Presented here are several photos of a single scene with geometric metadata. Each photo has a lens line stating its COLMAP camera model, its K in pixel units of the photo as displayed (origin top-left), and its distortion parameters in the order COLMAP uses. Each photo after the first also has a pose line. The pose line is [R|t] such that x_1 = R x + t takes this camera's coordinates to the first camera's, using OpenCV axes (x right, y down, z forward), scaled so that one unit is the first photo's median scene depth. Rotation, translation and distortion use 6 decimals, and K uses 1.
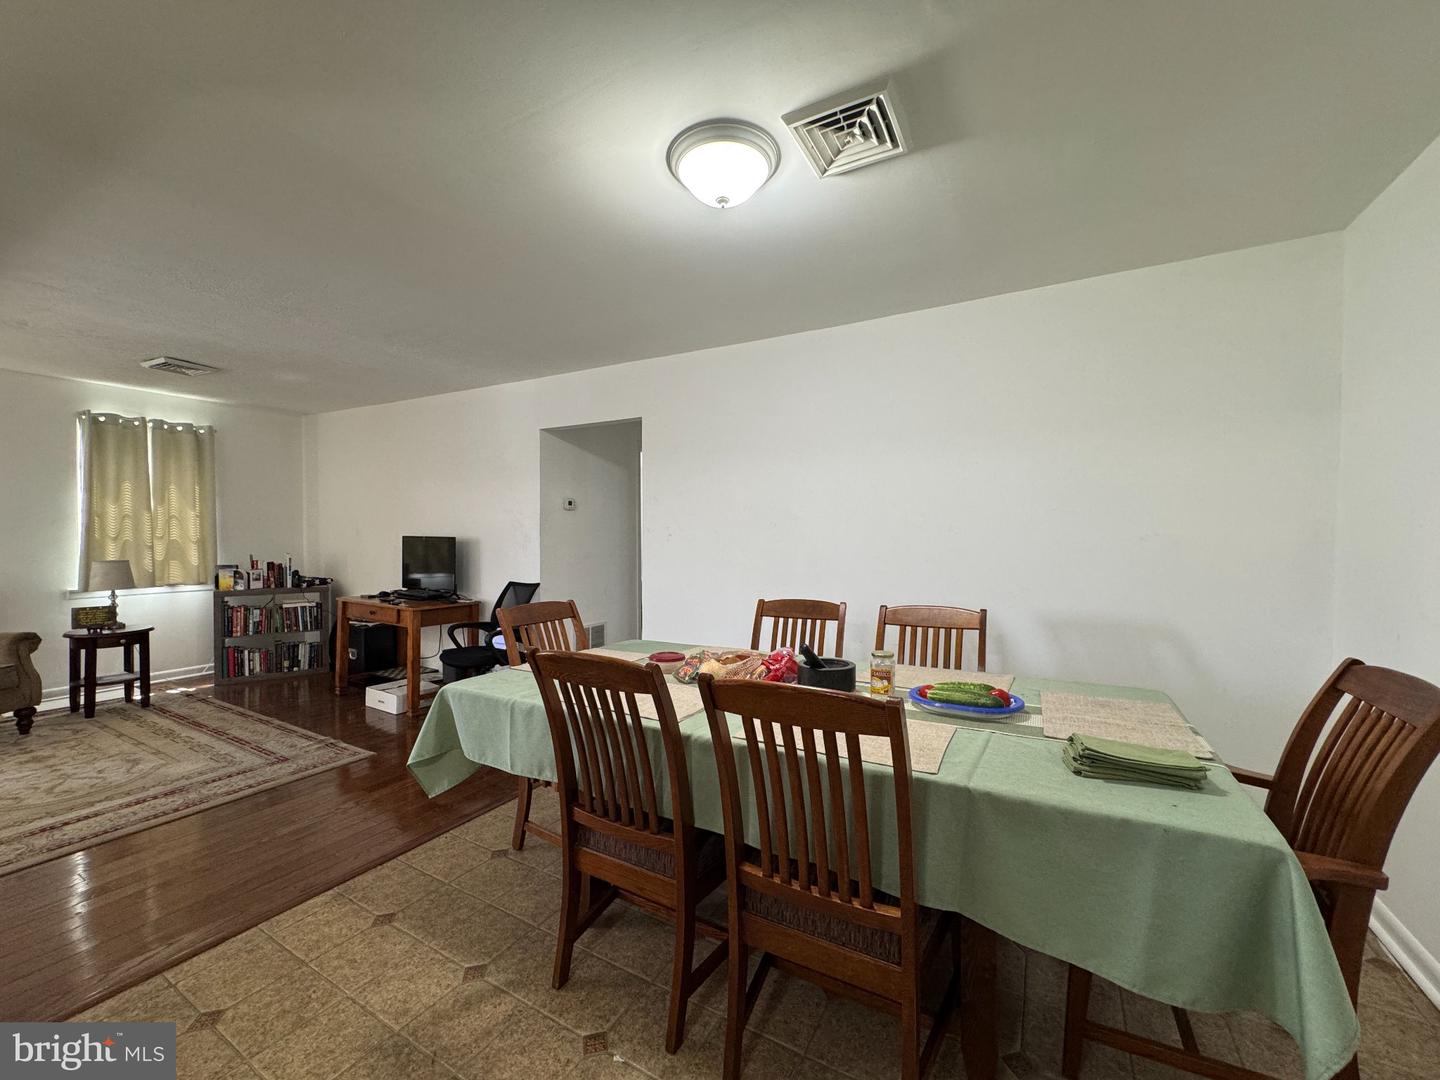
lens RADIAL K [[576.4, 0, 716.6], [0, 576.4, 540.1], [0, 0, 1]] dist [-0.002221, -0.000244]
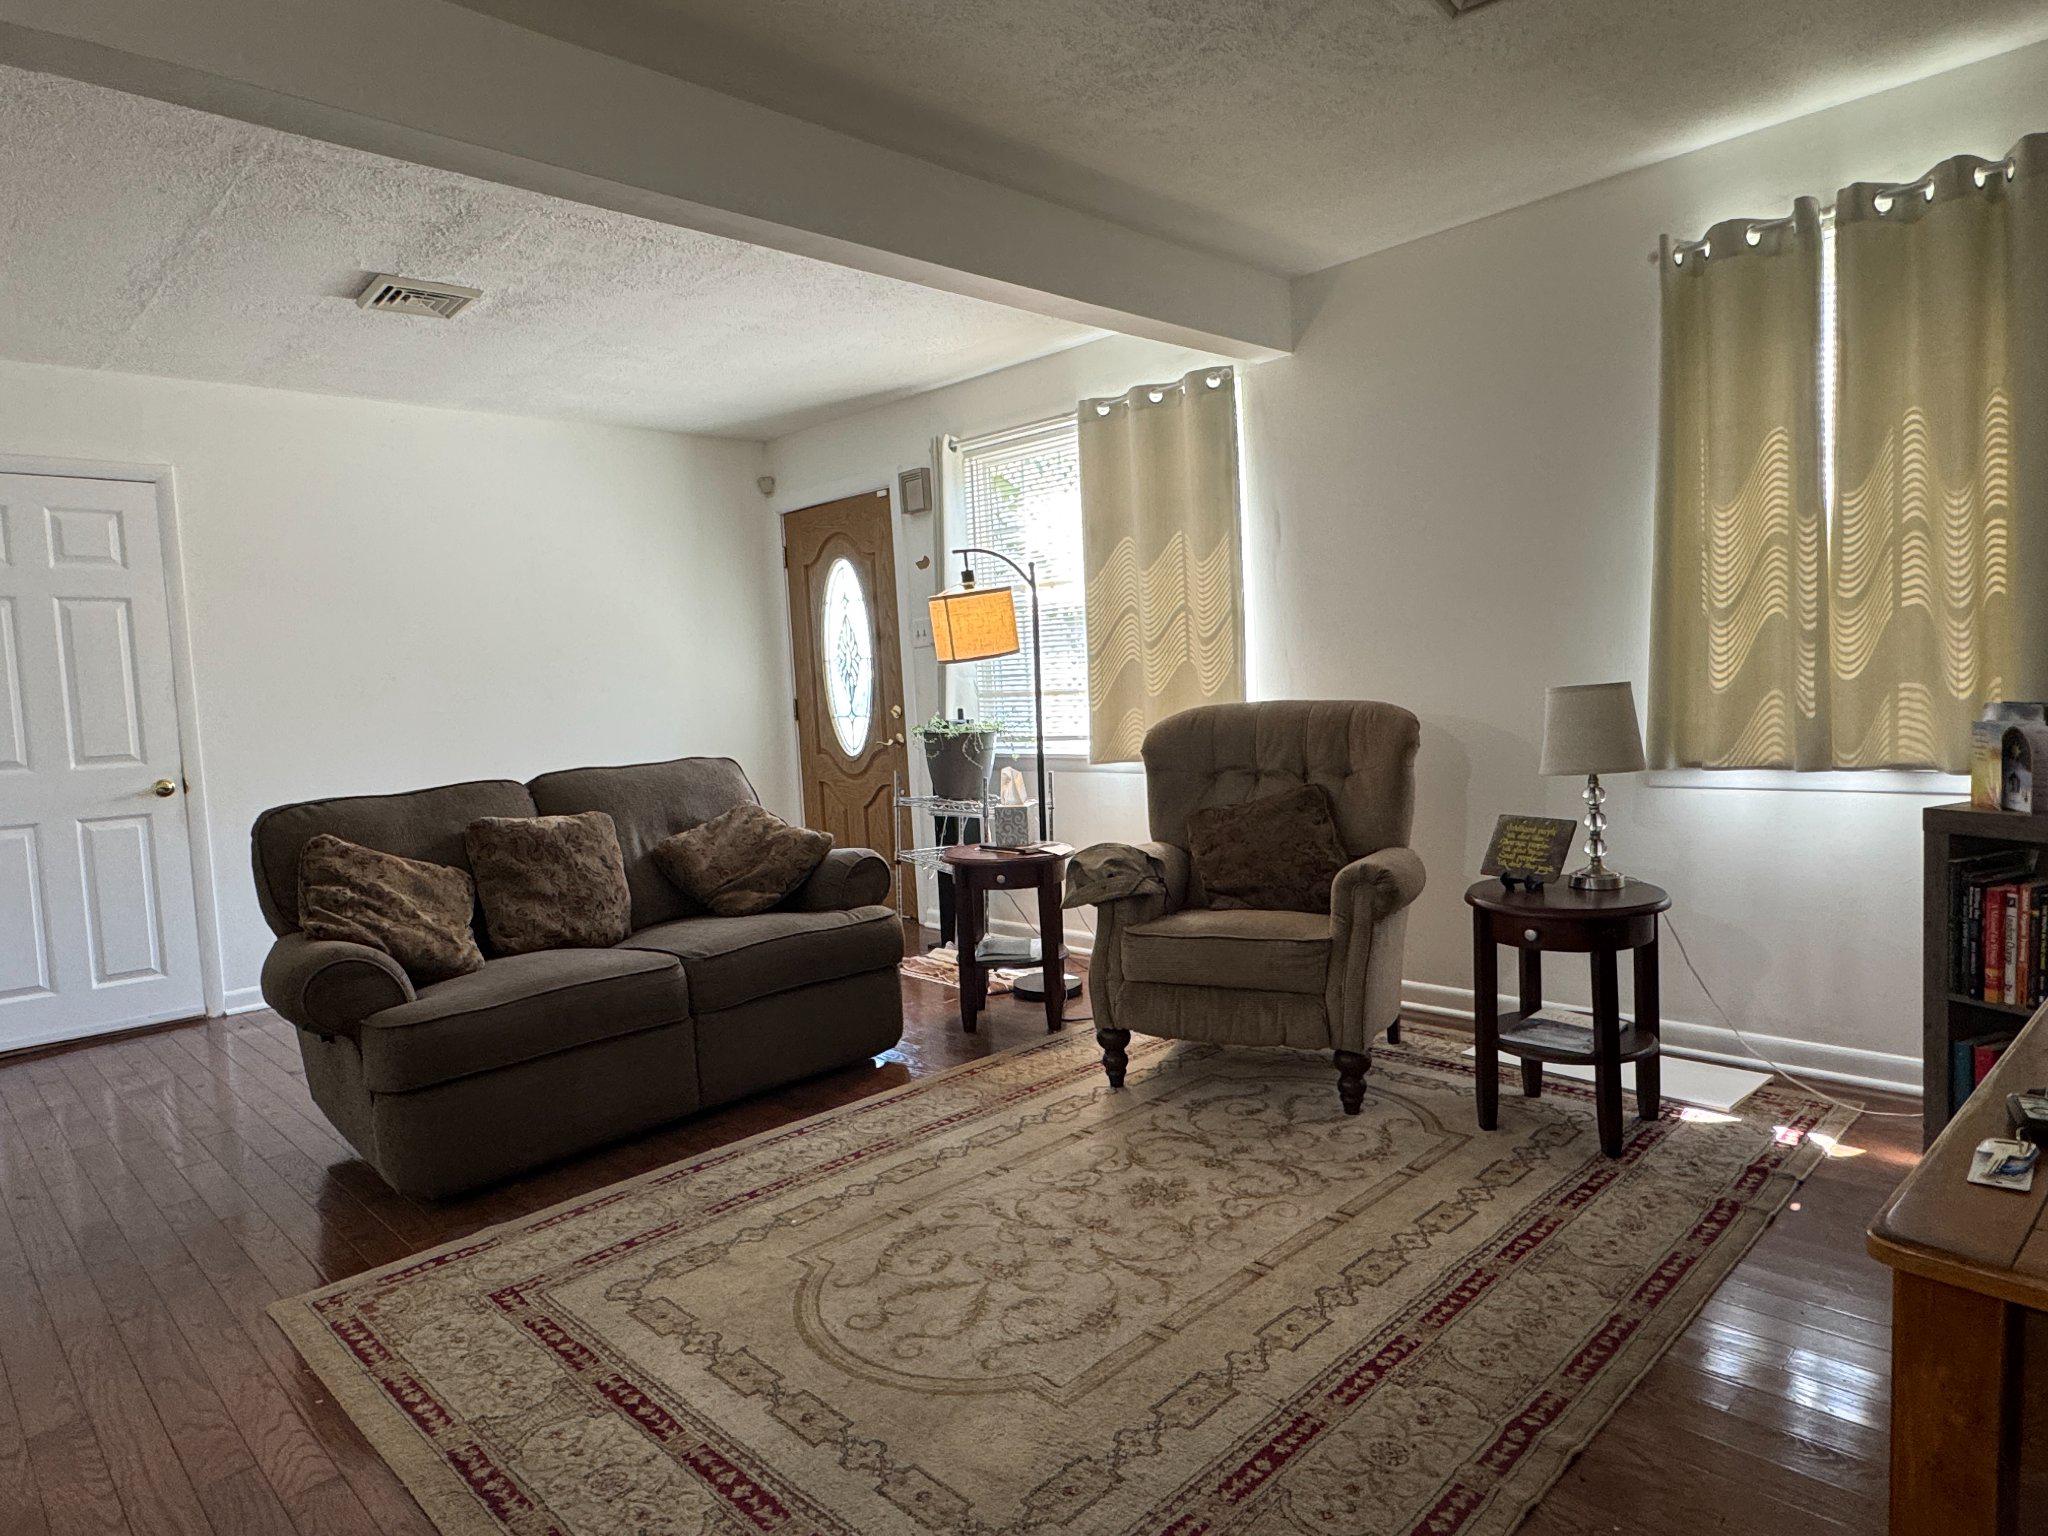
lens RADIAL K [[1231.0, 0, 1026.9], [0, 1231.0, 768.8], [0, 0, 1]] dist [-0.004133, 0.000427]
pose [[-0.285904, 0.090585, -0.953967, -0.320828], [0.047431, 0.995639, 0.080327, 0.012698], [0.957084, -0.022282, -0.288954, 1.025604]]
